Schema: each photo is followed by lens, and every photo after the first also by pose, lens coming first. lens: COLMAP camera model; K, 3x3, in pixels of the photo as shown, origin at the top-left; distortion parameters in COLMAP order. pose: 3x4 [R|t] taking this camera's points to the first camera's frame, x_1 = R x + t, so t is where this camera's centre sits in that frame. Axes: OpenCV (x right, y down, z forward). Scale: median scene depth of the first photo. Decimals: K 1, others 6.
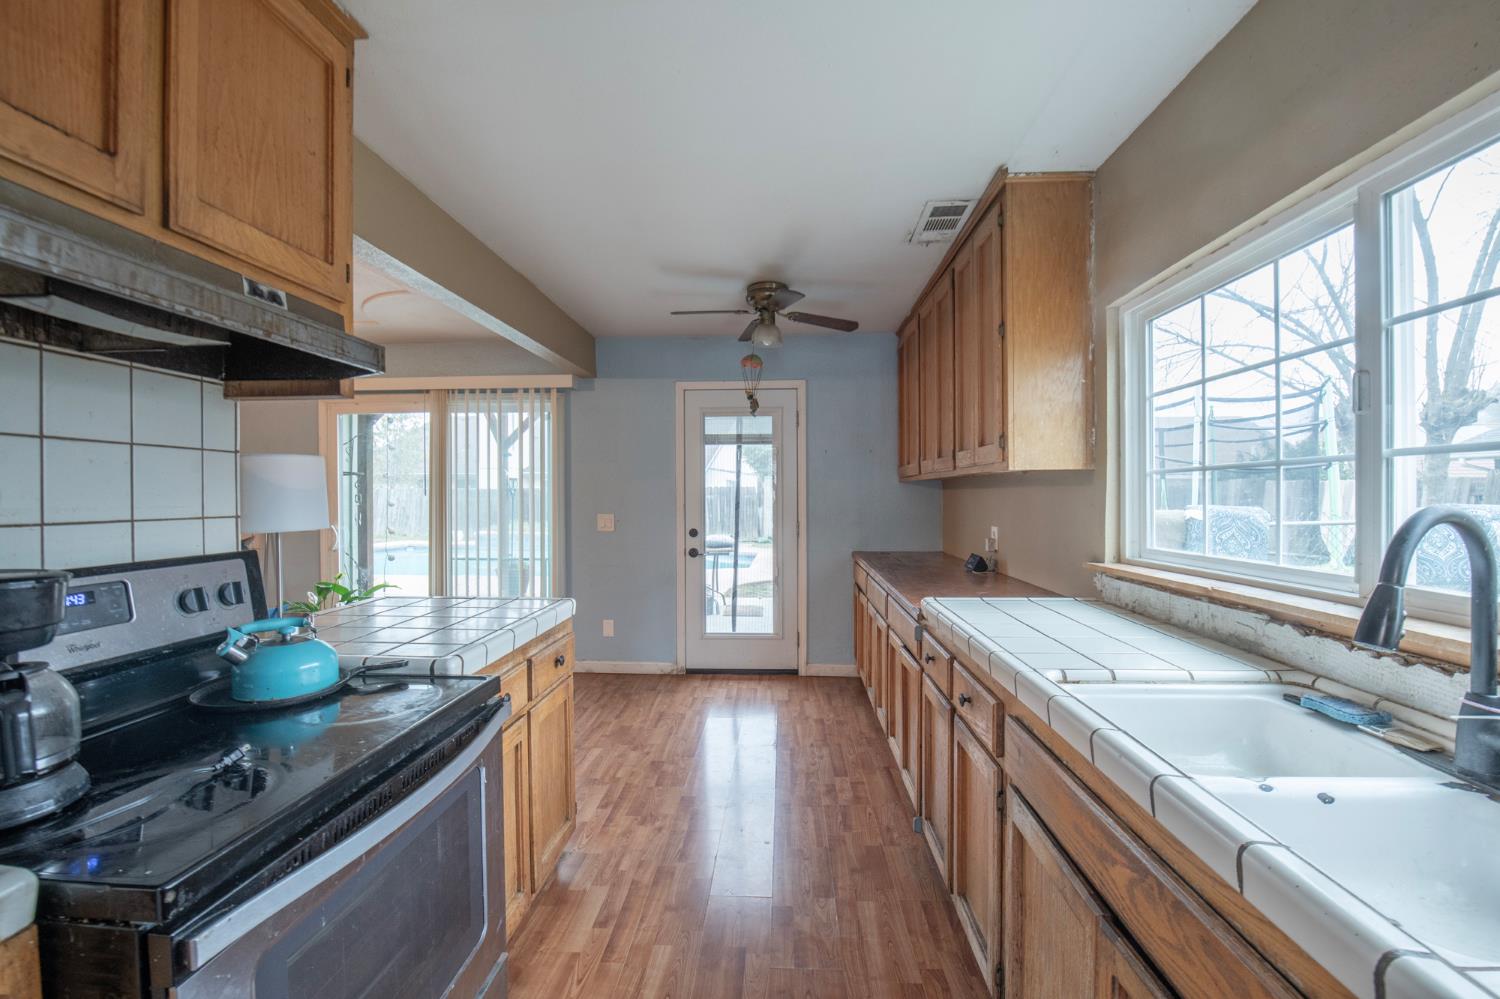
lens RADIAL K [[567.8, 0, 754.8], [0, 567.8, 495.8], [0, 0, 1]] dist [-0.015267, -0.000112]
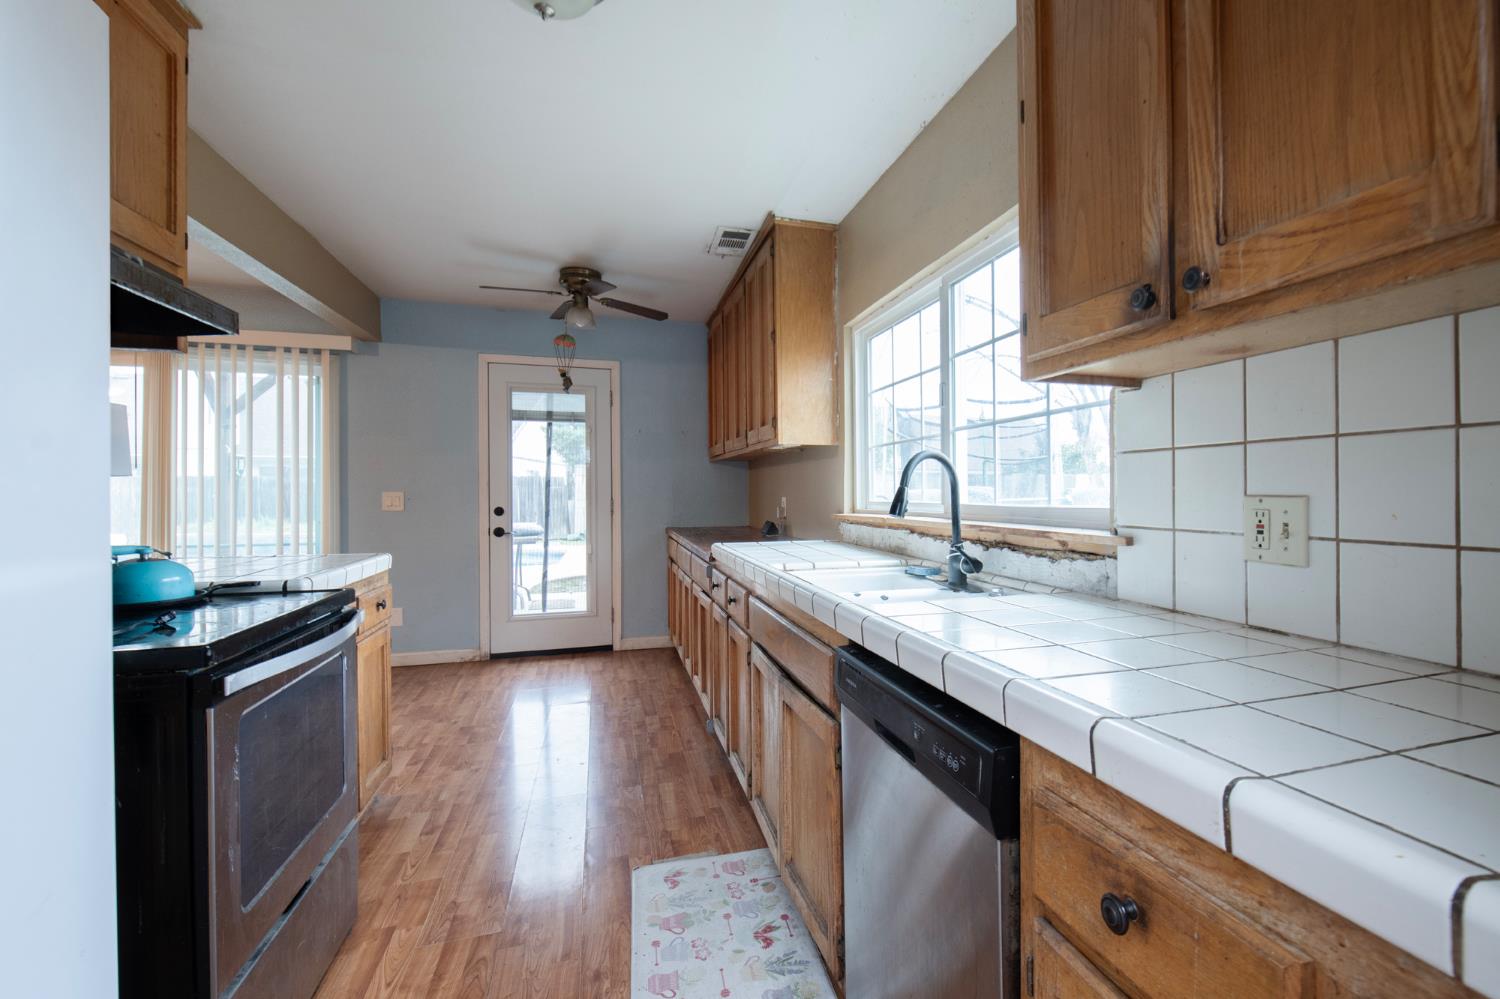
lens RADIAL K [[629.9, 0, 807.6], [0, 629.9, 494.3], [0, 0, 1]] dist [-0.003958, 0.001438]
pose [[0.931821, -0.002053, 0.362913, -0.013731], [0.000227, 0.999987, 0.005075, 0.055643], [-0.362918, -0.004646, 0.931809, -0.335444]]
